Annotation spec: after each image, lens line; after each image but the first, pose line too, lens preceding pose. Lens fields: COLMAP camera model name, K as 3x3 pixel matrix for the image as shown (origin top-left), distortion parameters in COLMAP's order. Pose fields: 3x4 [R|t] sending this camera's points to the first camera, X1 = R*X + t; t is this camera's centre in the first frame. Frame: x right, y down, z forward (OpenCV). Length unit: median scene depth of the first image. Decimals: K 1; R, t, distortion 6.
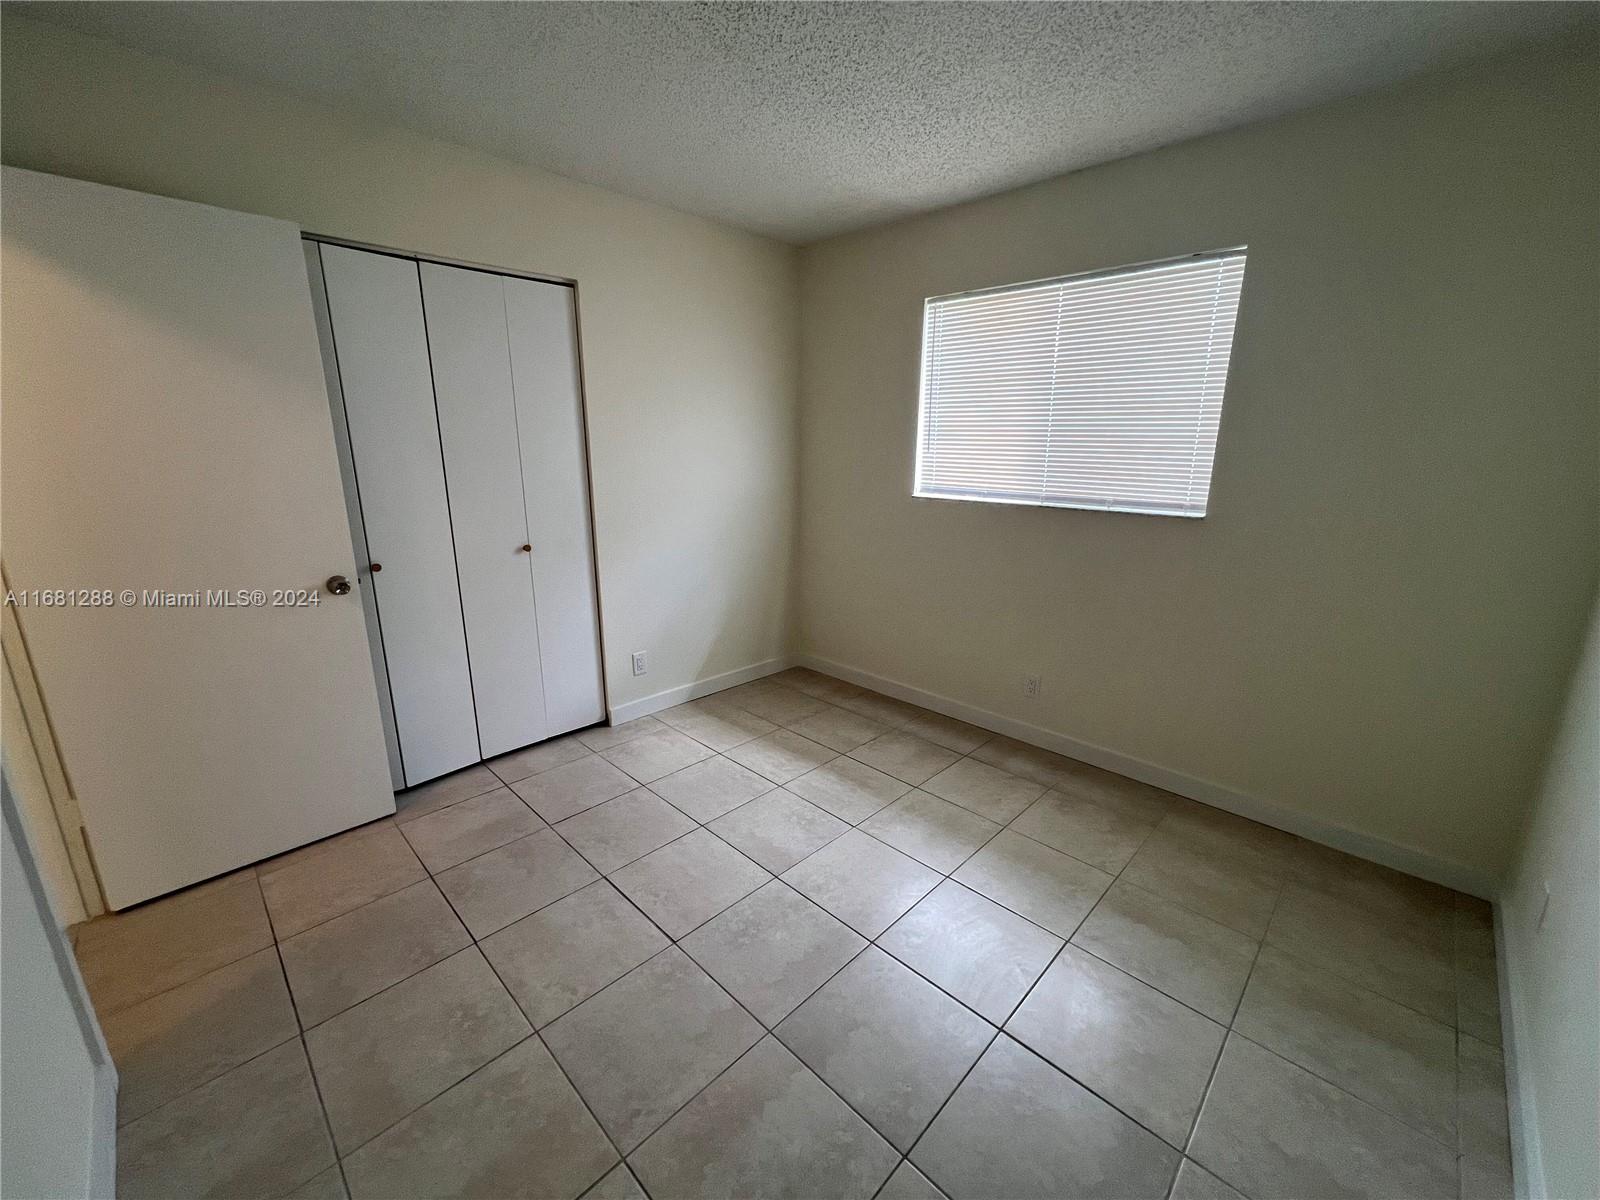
lens RADIAL K [[632.3, 0, 800.0], [0, 632.3, 600.0], [0, 0, 1]] dist [0.000795, -0.000113]
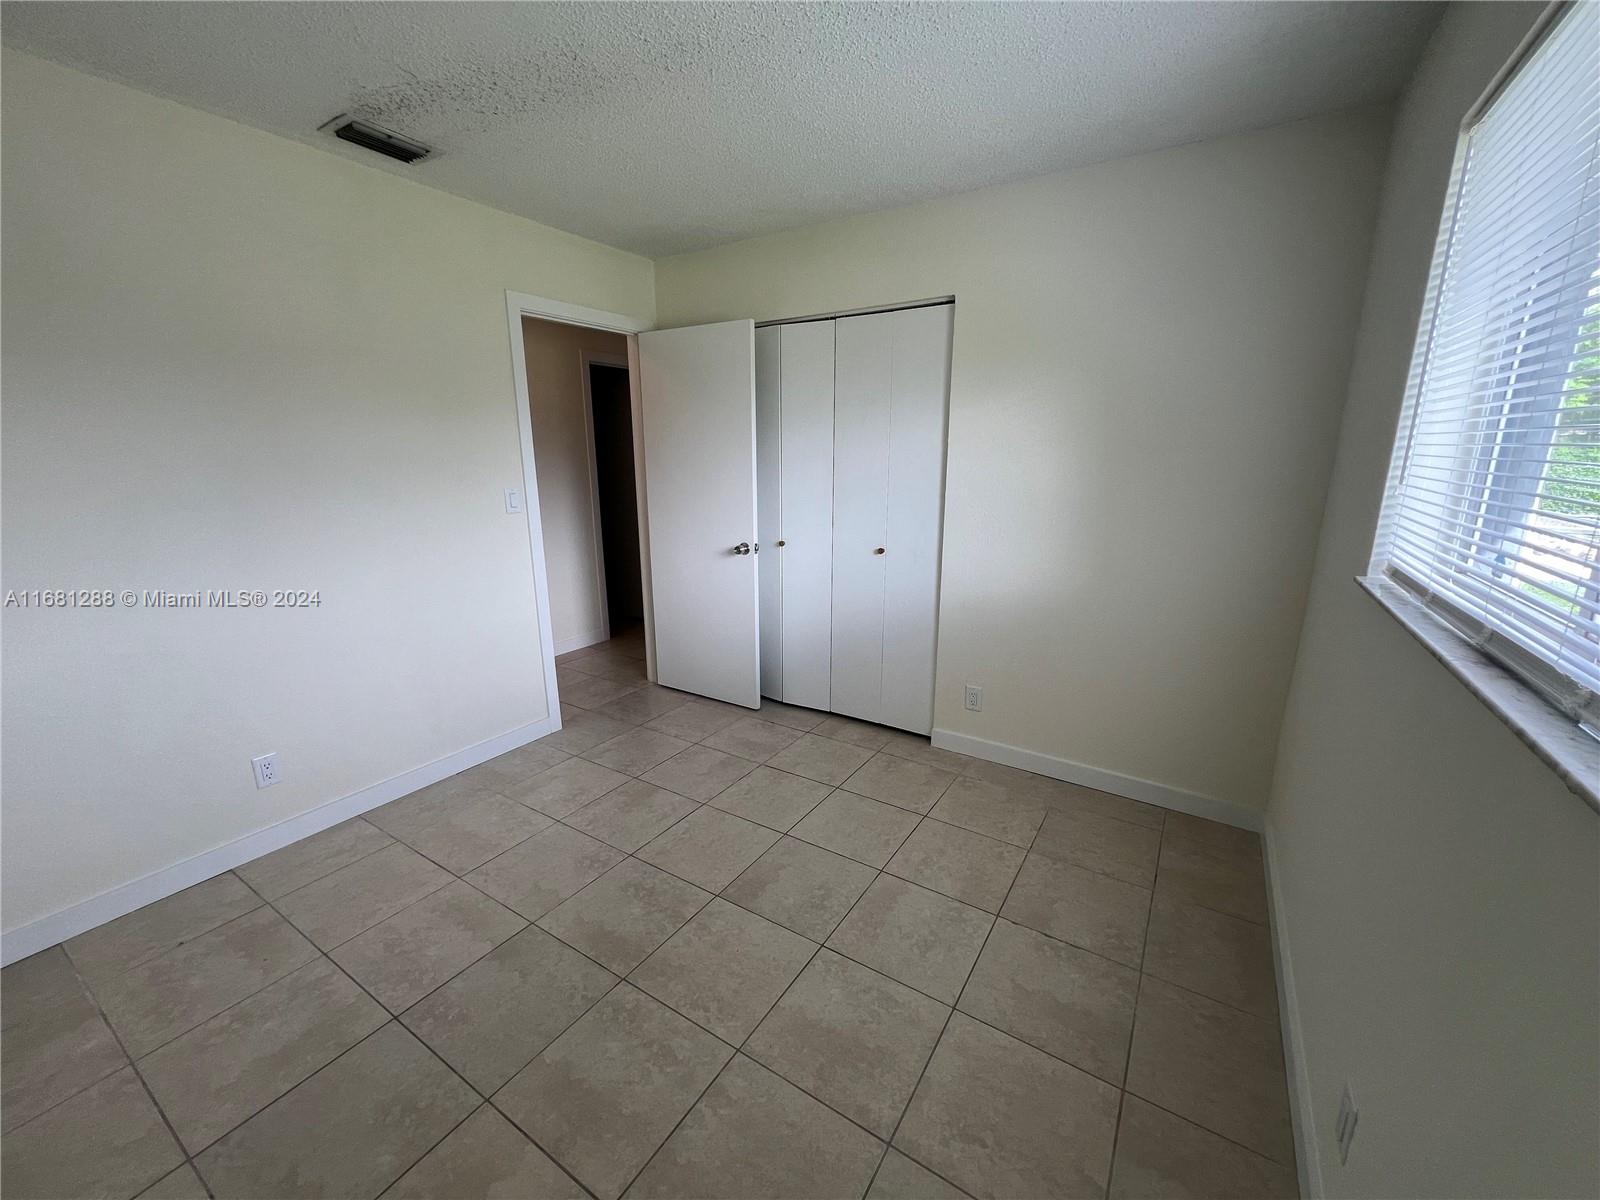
lens RADIAL K [[639.1, 0, 803.4], [0, 639.1, 600.7], [0, 0, 1]] dist [0.000617, -0.000159]
pose [[0.213797, 0.216432, -0.952601, 0.719724], [-0.239600, 0.956980, 0.163652, -0.168360], [0.947039, 0.193255, 0.256456, 0.670354]]
